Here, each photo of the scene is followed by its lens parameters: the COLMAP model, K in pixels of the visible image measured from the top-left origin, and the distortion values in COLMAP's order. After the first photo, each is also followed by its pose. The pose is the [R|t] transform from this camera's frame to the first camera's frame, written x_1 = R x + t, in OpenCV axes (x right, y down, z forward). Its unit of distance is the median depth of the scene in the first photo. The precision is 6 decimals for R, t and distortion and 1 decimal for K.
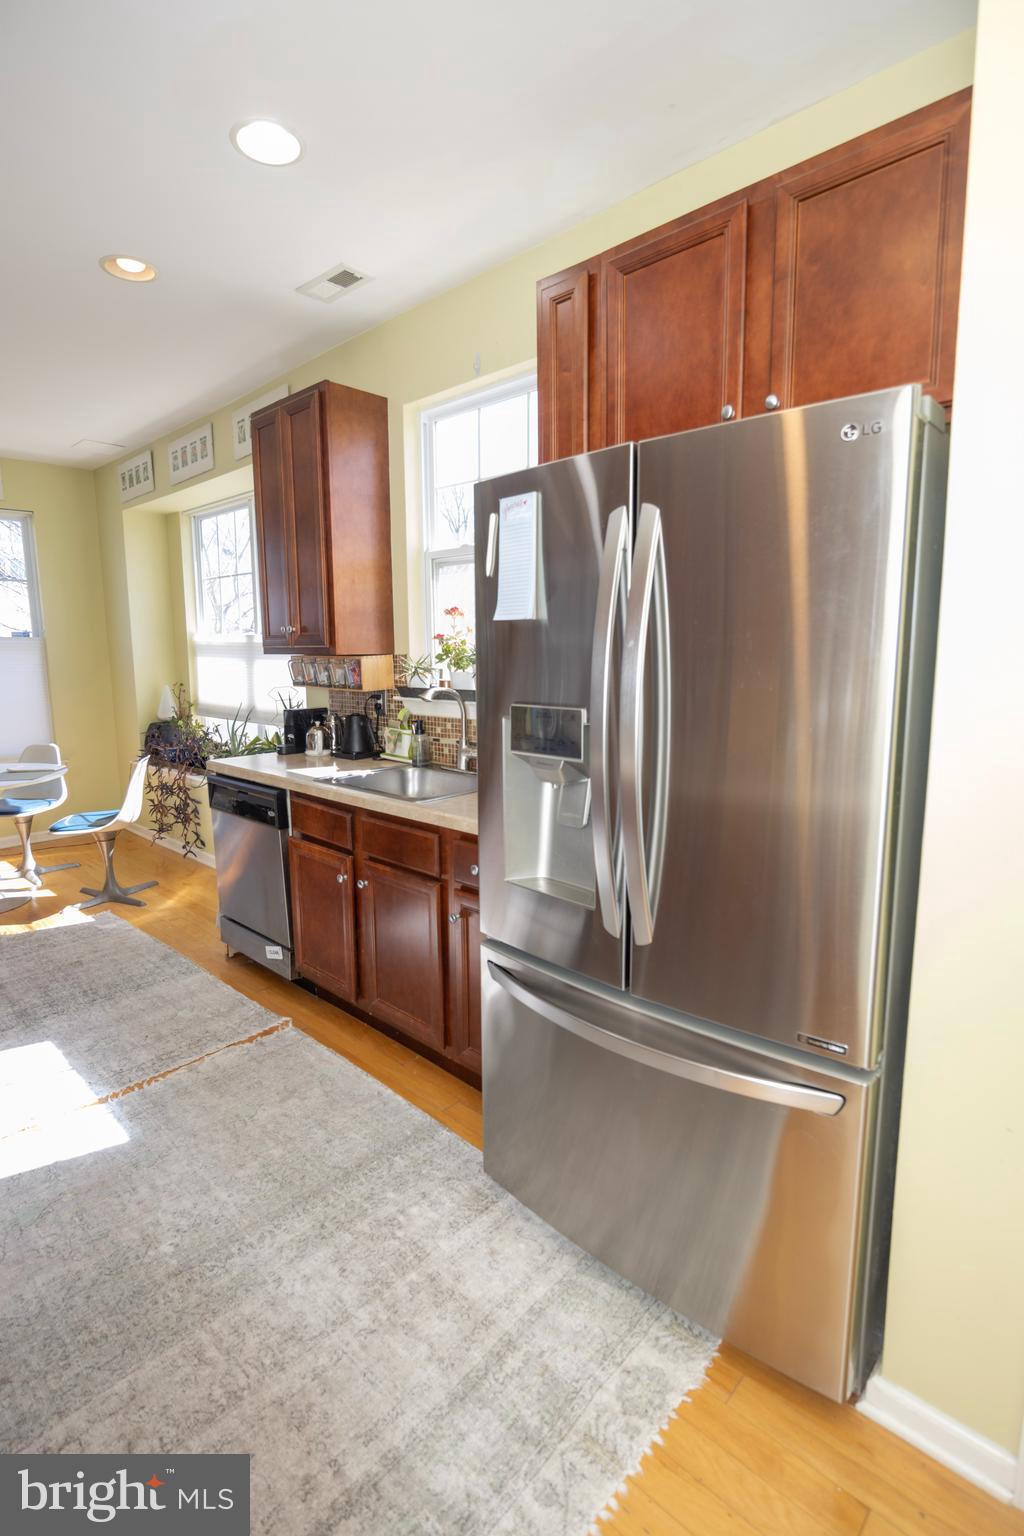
lens RADIAL K [[736.8, 0, 509.7], [0, 736.8, 759.4], [0, 0, 1]] dist [-0.020287, 0.003506]
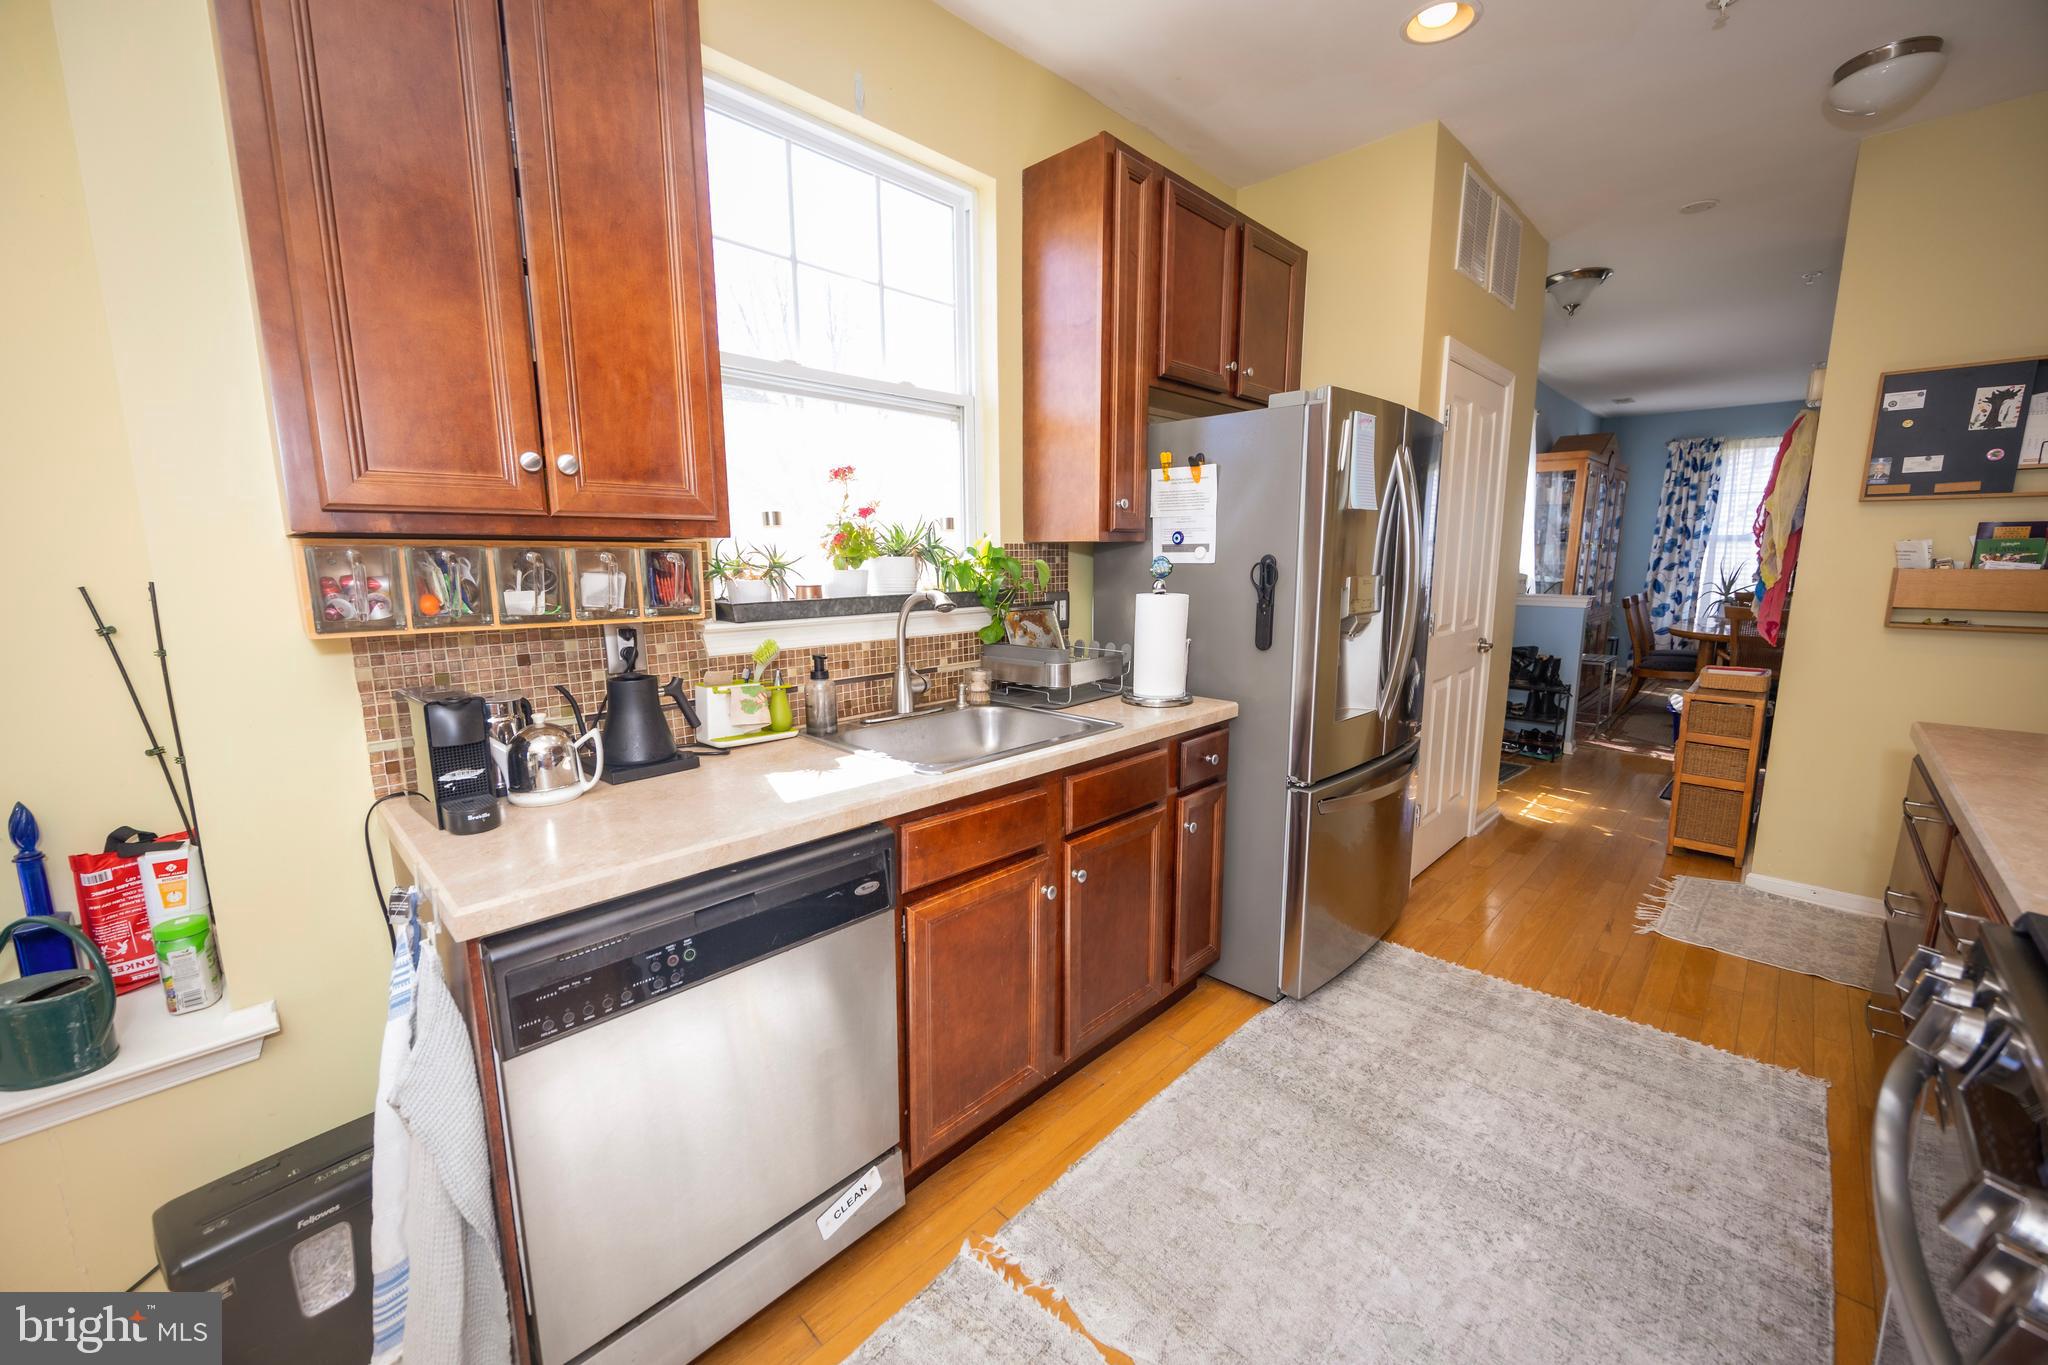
lens RADIAL K [[775.2, 0, 1024.8], [0, 775.2, 681.6], [0, 0, 1]] dist [-0.000533, -0.000889]
pose [[0.022966, -0.151823, 0.988141, -0.704792], [0.153412, 0.977230, 0.146581, -0.095083], [-0.987895, 0.148226, 0.045735, 0.794727]]
